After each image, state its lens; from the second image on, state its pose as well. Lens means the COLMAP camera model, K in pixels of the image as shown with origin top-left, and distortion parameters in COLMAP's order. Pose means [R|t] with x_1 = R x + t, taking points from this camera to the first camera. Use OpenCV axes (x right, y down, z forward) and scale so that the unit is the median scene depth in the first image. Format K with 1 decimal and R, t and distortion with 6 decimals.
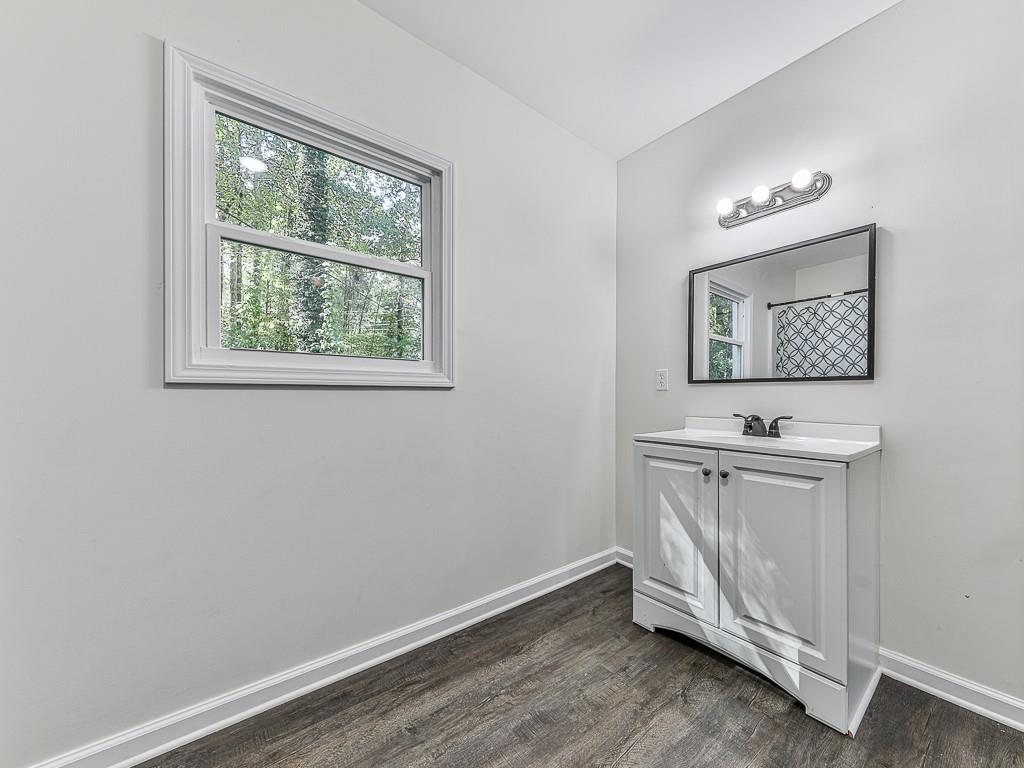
lens RADIAL K [[392.7, 0, 512.1], [0, 392.7, 371.0], [0, 0, 1]] dist [0.000099, -0.000019]
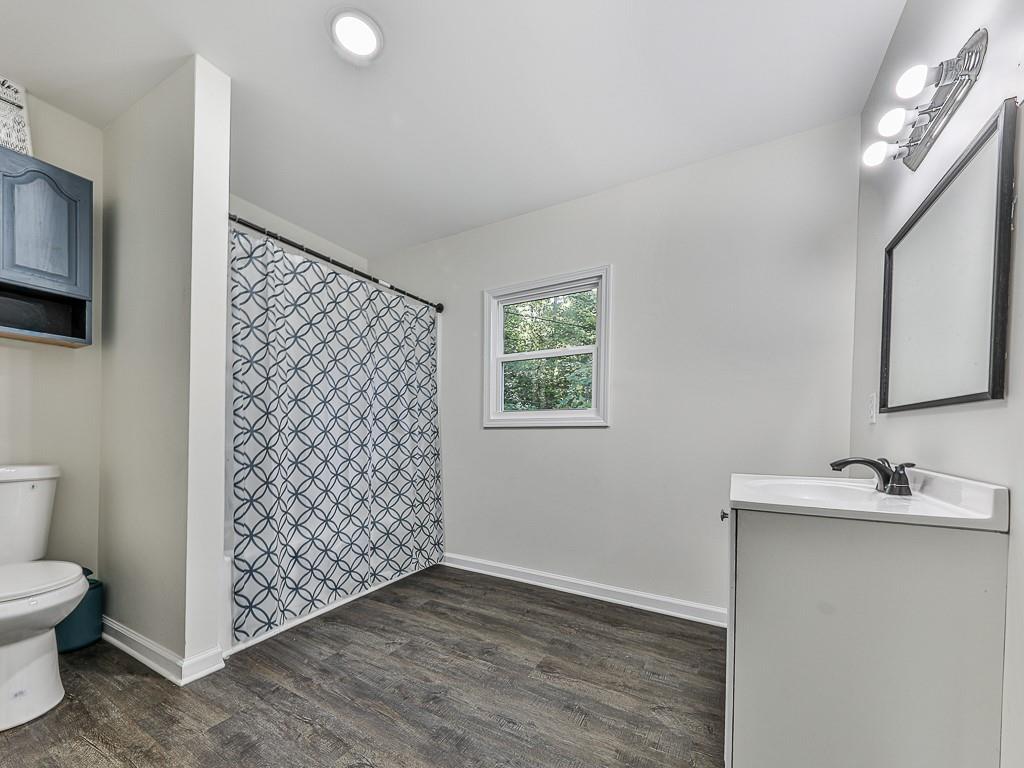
lens RADIAL K [[376.4, 0, 500.3], [0, 376.4, 384.5], [0, 0, 1]] dist [-0.000546, -0.000069]
pose [[0.355806, -0.120529, -0.926755, 1.146584], [0.058115, 0.992583, -0.106778, 0.017486], [0.932751, -0.015866, 0.360172, 0.188571]]
